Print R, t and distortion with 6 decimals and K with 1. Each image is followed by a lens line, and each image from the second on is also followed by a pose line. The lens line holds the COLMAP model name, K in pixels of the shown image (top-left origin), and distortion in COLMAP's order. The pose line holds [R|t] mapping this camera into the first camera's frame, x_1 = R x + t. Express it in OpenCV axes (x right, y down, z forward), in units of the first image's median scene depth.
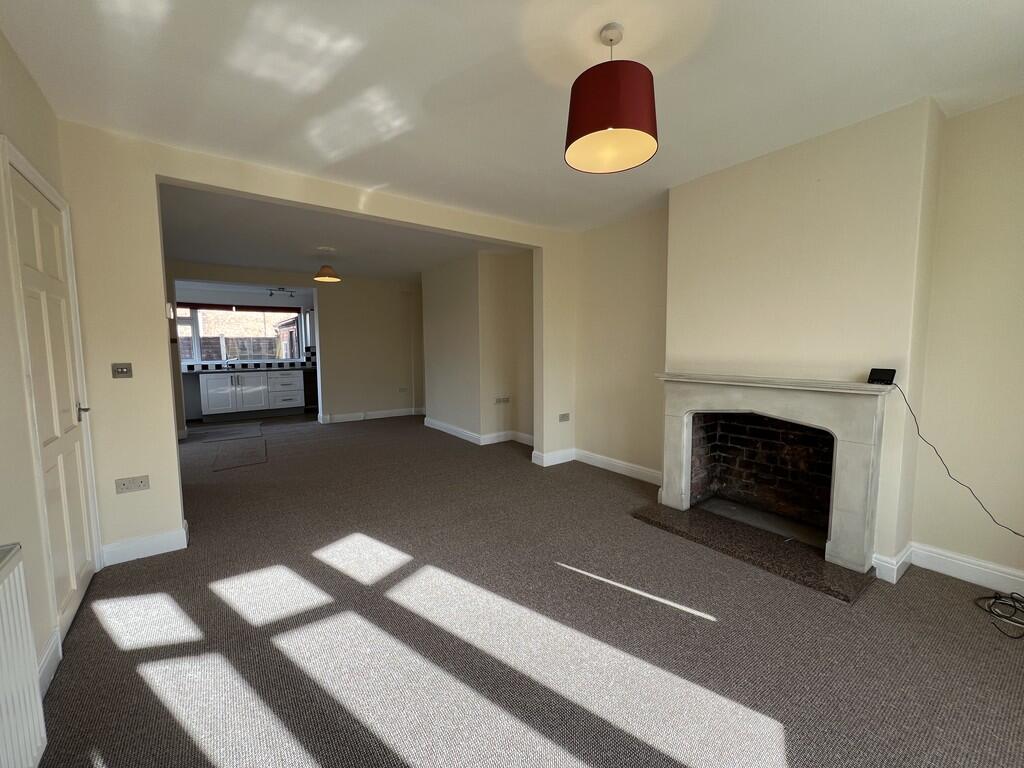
lens RADIAL K [[407.0, 0, 509.3], [0, 407.0, 387.3], [0, 0, 1]] dist [0.002661, 0.000170]
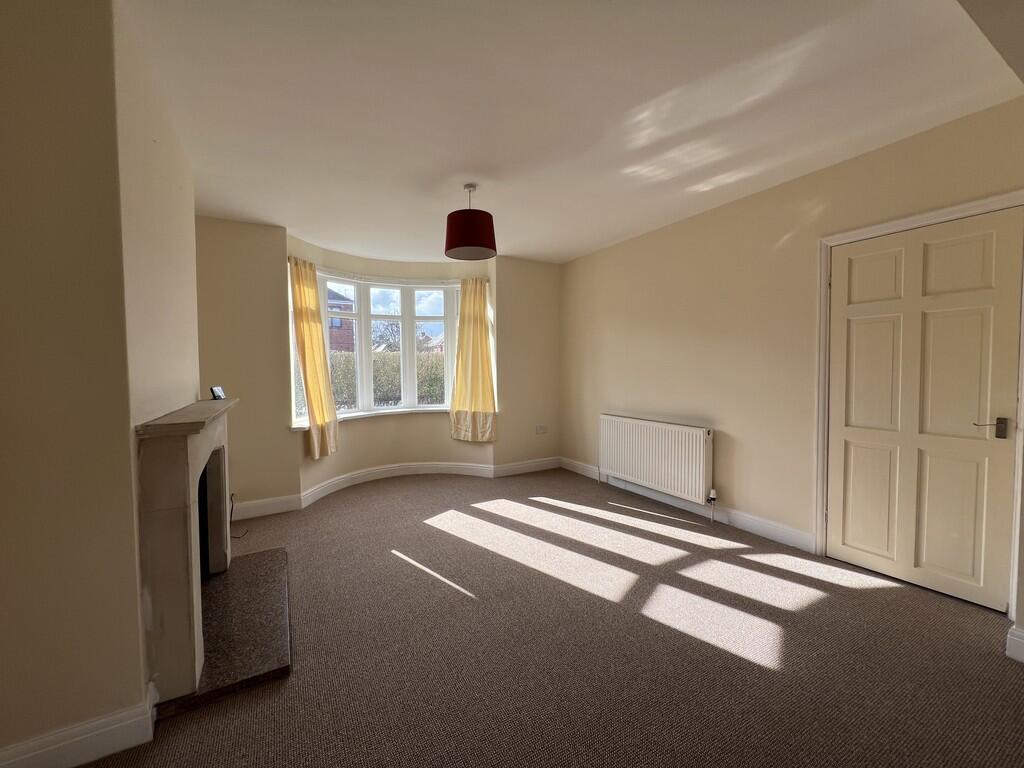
lens RADIAL K [[407.0, 0, 511.2], [0, 407.0, 385.9], [0, 0, 1]] dist [0.002661, 0.000170]
pose [[-0.992881, 0.011943, 0.118509, -0.094941], [0.027156, 0.991454, 0.127599, -0.191734], [-0.115973, 0.129909, -0.984720, 2.218165]]
